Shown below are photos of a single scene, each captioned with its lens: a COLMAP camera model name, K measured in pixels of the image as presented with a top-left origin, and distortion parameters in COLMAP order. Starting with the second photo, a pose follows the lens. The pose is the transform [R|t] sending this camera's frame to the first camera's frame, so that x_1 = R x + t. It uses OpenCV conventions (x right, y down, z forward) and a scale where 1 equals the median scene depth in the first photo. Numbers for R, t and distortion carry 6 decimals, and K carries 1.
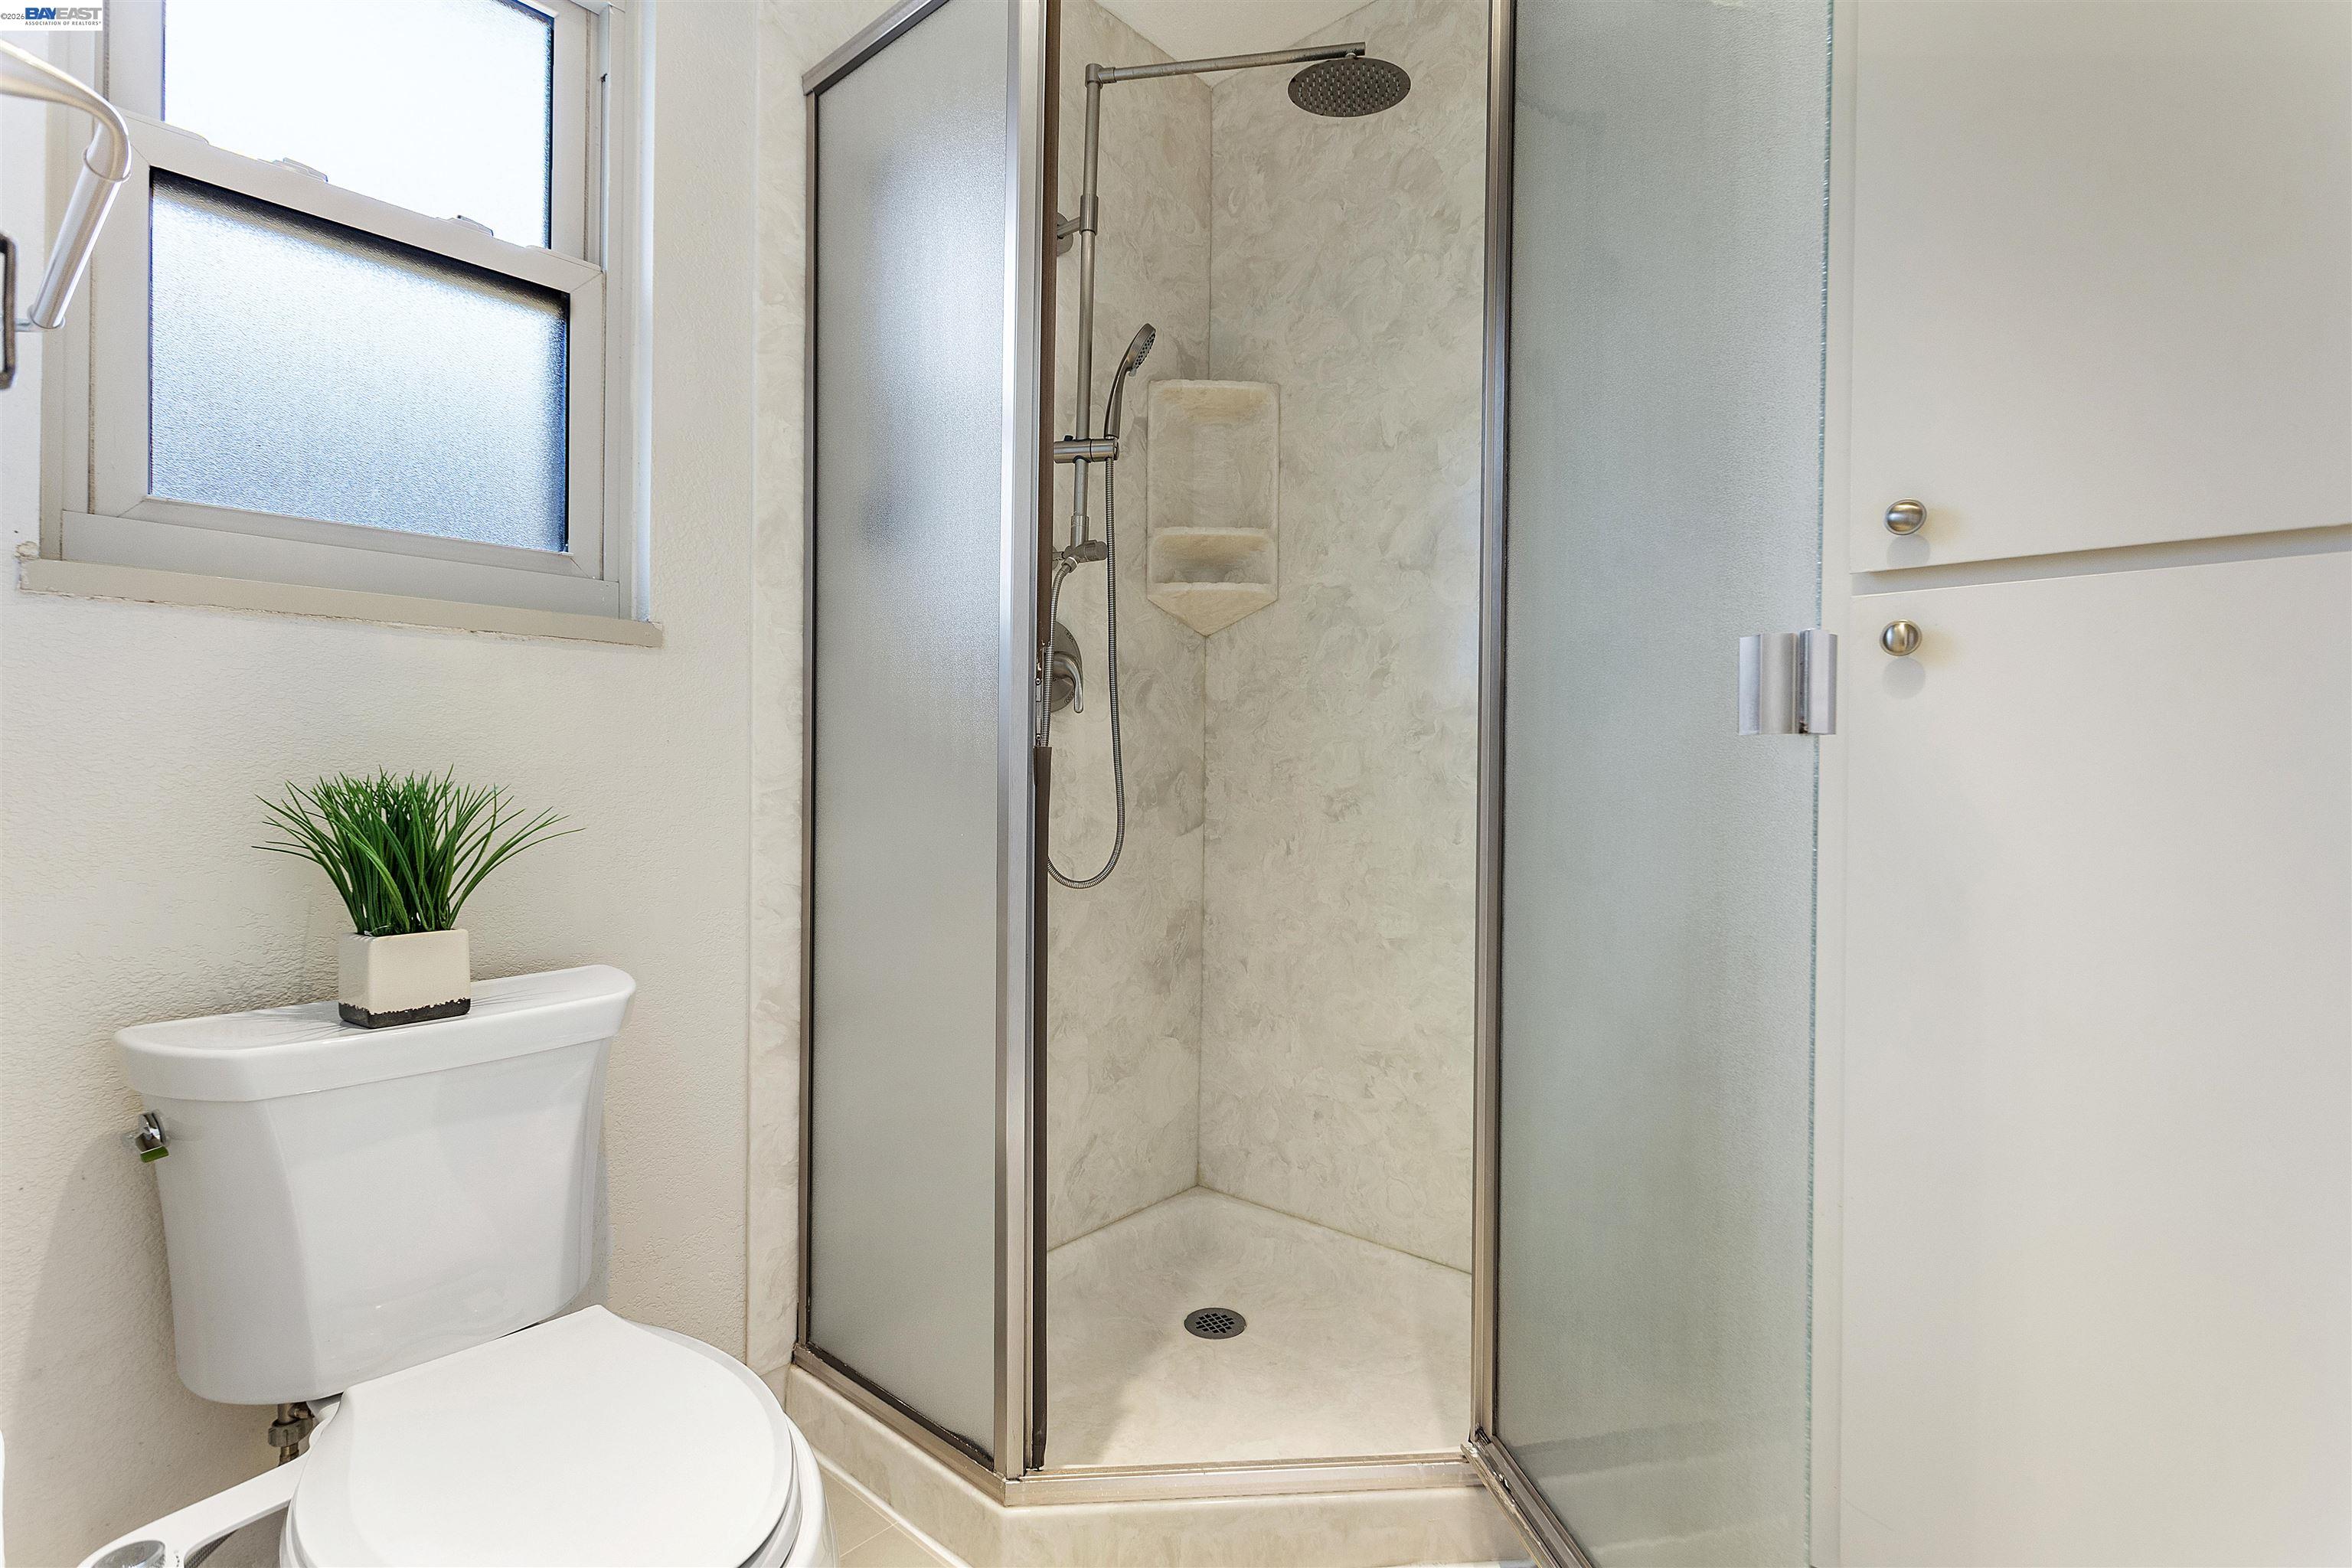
lens RADIAL K [[1126.9, 0, 1180.1], [0, 1126.9, 781.6], [0, 0, 1]] dist [0.001441, 0.001102]
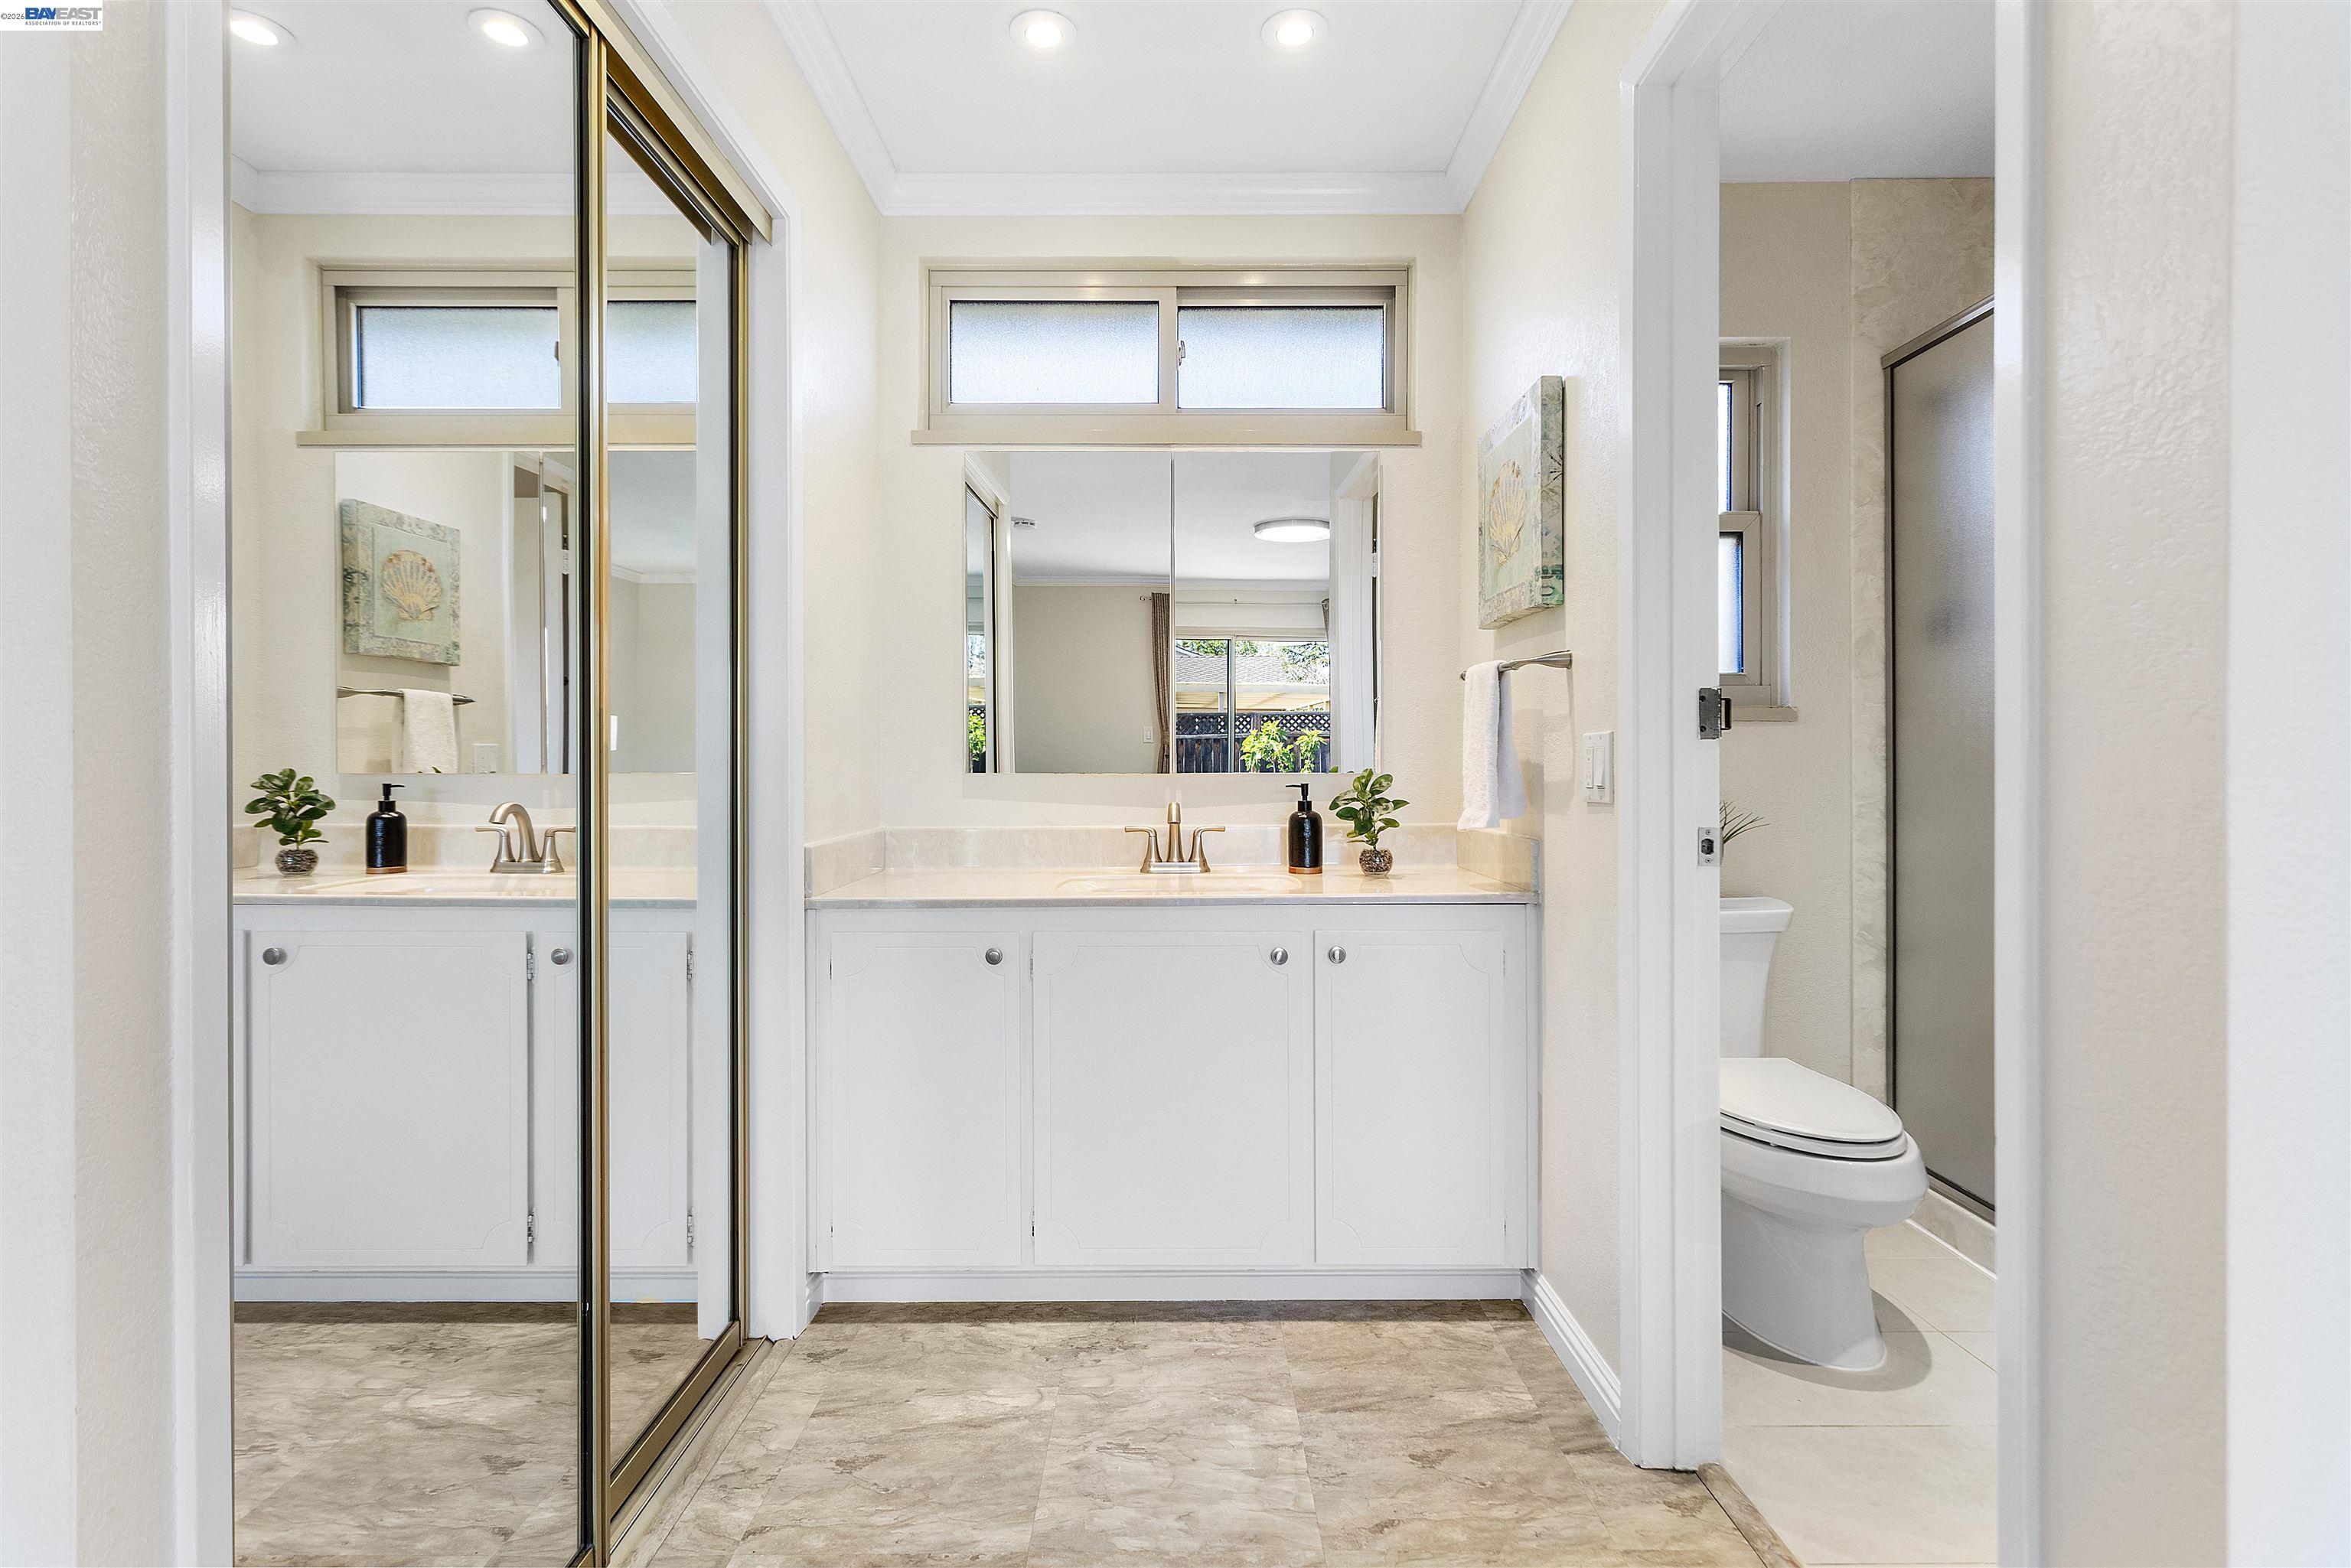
lens RADIAL K [[1126.3, 0, 1180.2], [0, 1126.3, 795.6], [0, 0, 1]] dist [0.001441, 0.001102]
pose [[0.659145, -0.012083, -0.751919, 0.208330], [0.003113, 0.999906, -0.013340, 0.015628], [0.752009, 0.006452, 0.659121, -0.811344]]
